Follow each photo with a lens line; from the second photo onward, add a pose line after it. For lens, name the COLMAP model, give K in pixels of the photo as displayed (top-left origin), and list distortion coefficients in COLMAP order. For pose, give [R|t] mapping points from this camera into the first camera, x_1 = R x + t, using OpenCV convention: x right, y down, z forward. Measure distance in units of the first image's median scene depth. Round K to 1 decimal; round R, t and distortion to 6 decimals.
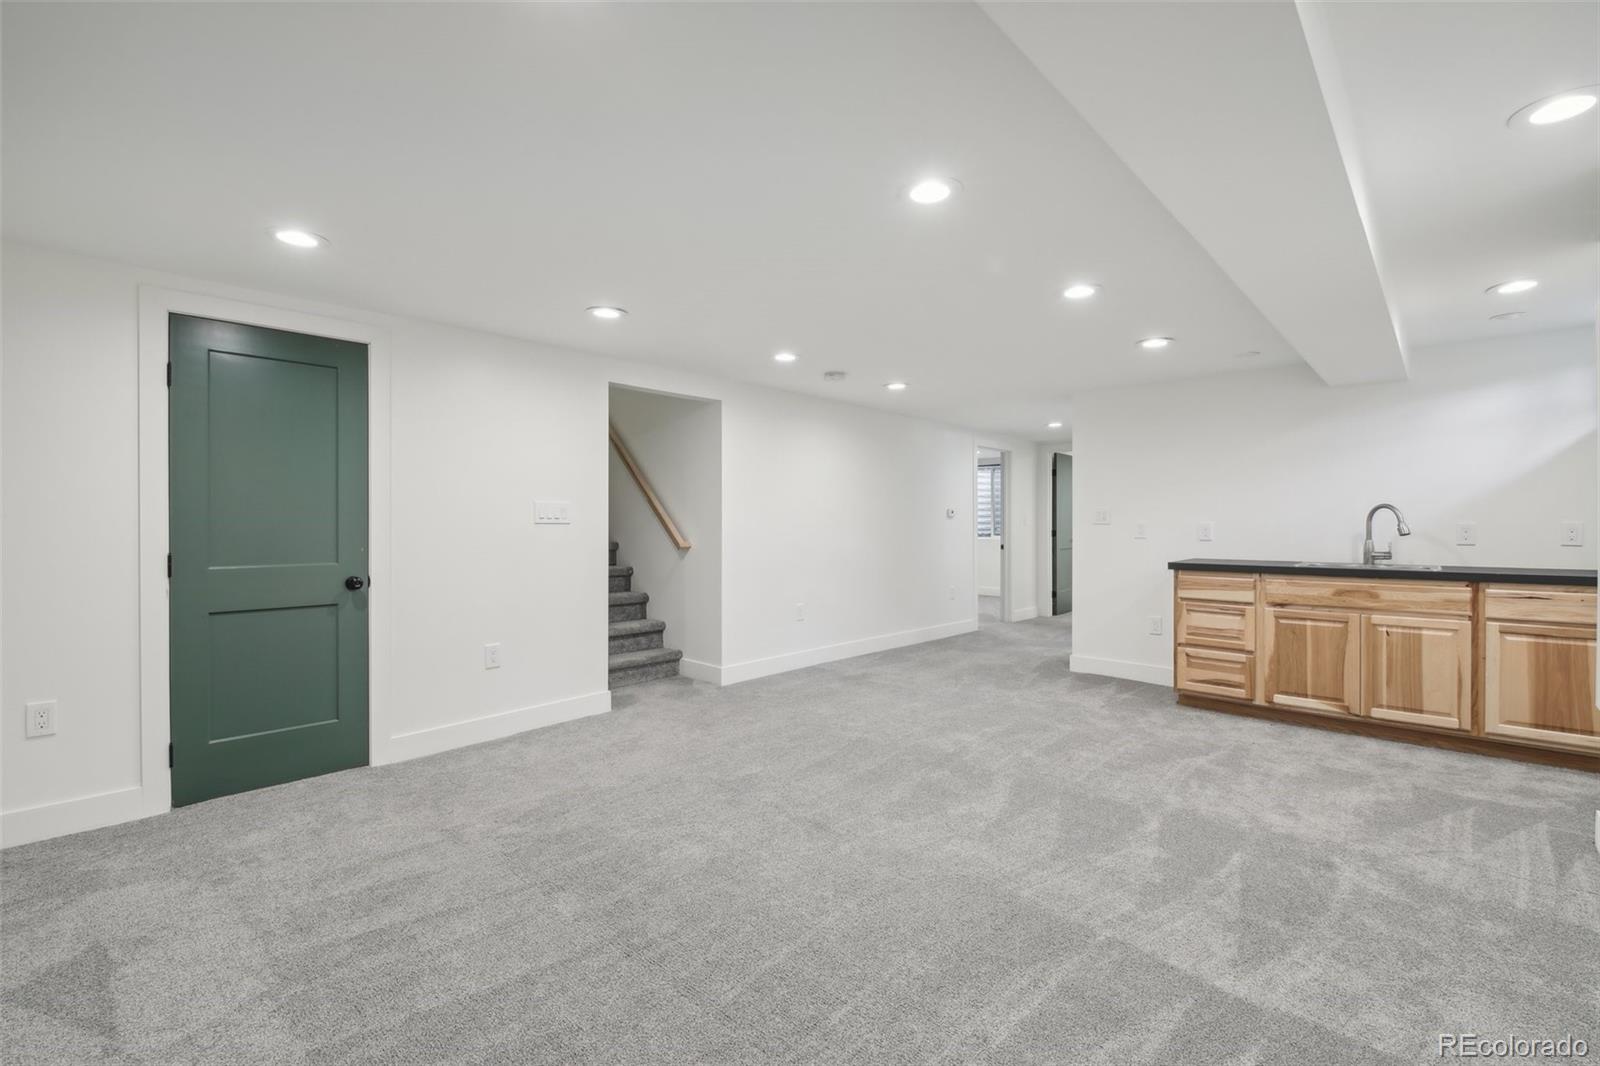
lens RADIAL K [[697.3, 0, 789.8], [0, 697.3, 525.8], [0, 0, 1]] dist [0.002012, -0.000610]
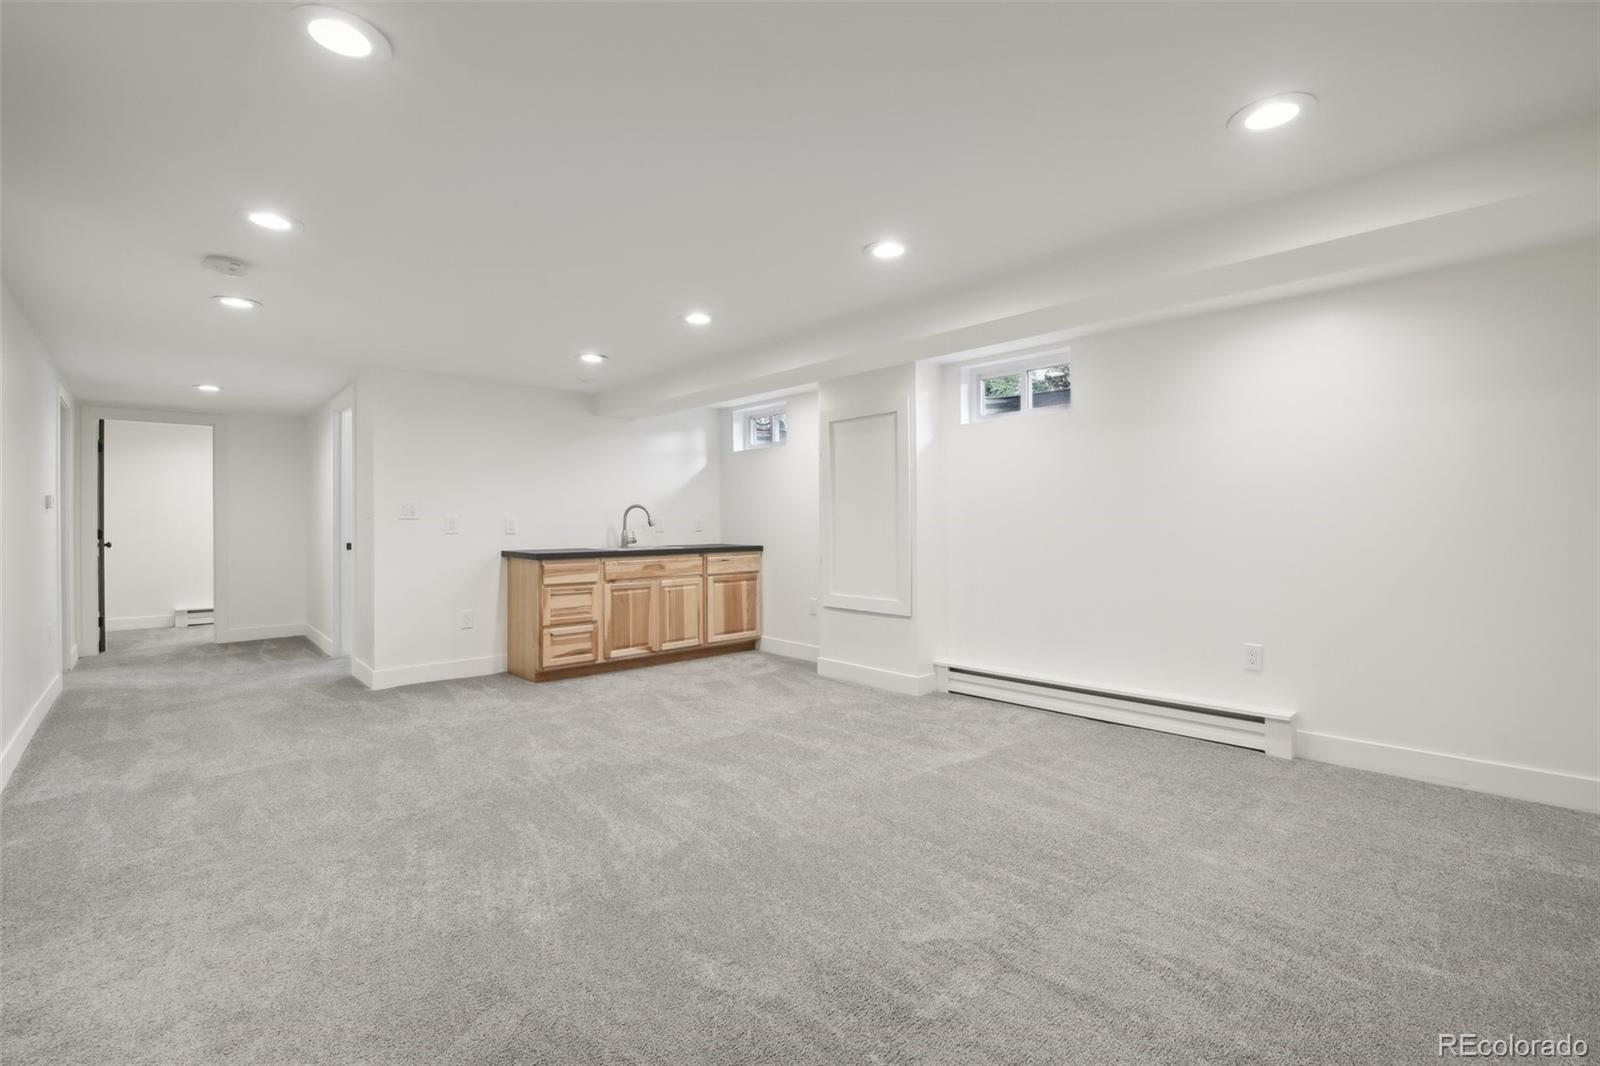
lens RADIAL K [[697.3, 0, 789.8], [0, 697.3, 525.8], [0, 0, 1]] dist [0.002012, -0.000610]
pose [[0.104039, -0.008391, 0.994538, -0.548153], [0.007422, 0.999943, 0.007660, 0.003917], [-0.994546, 0.006585, 0.104095, 0.544249]]
